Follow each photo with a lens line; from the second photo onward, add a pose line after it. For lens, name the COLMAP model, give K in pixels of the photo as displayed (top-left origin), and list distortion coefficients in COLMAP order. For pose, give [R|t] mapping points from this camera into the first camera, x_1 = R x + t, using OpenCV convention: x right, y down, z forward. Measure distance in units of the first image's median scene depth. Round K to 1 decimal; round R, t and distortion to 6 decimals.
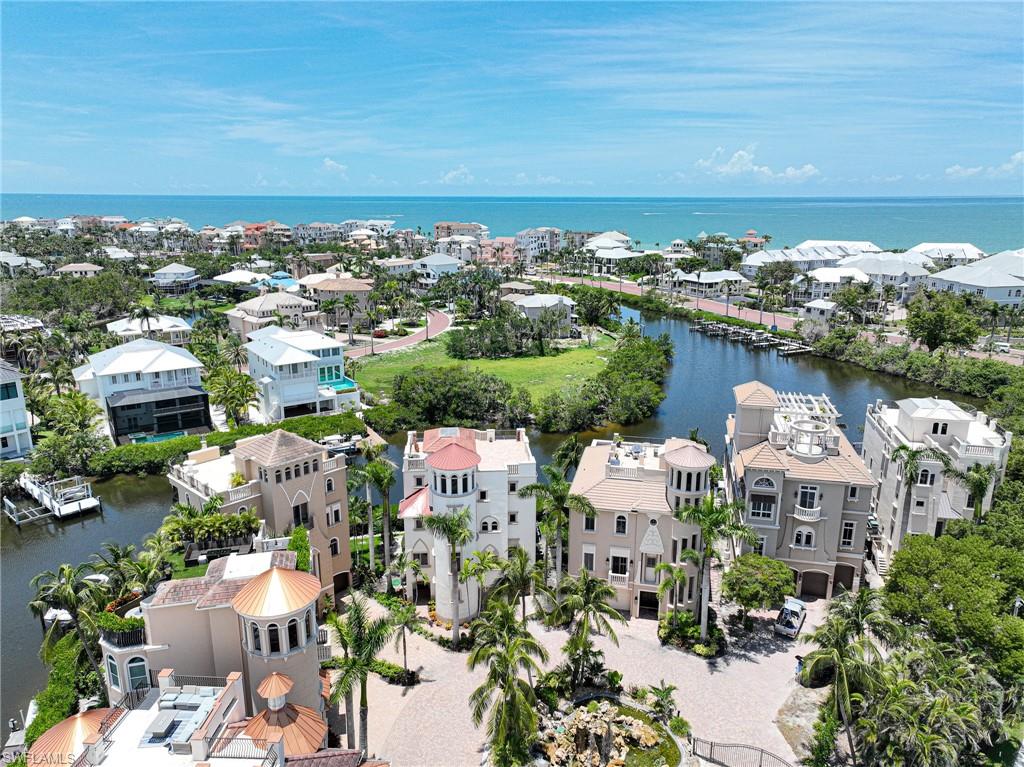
lens RADIAL K [[695.9, 0, 512.0], [0, 695.9, 383.5], [0, 0, 1]] dist [0.002098, 0.030138]
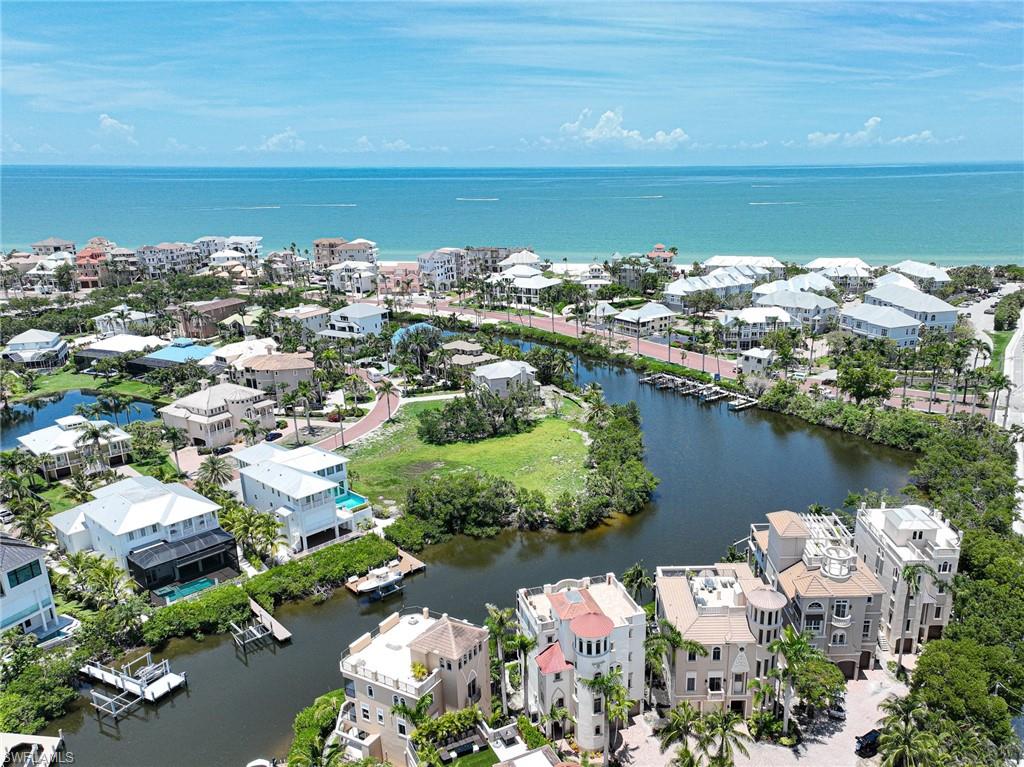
lens RADIAL K [[840.9, 0, 512.0], [0, 840.9, 383.5], [0, 0, 1]] dist [0.009700, 0.013984]
pose [[0.968849, -0.086248, 0.232148, -0.260752], [0.072146, 0.995033, 0.068581, -0.211219], [-0.236910, -0.049697, 0.970260, -0.192352]]
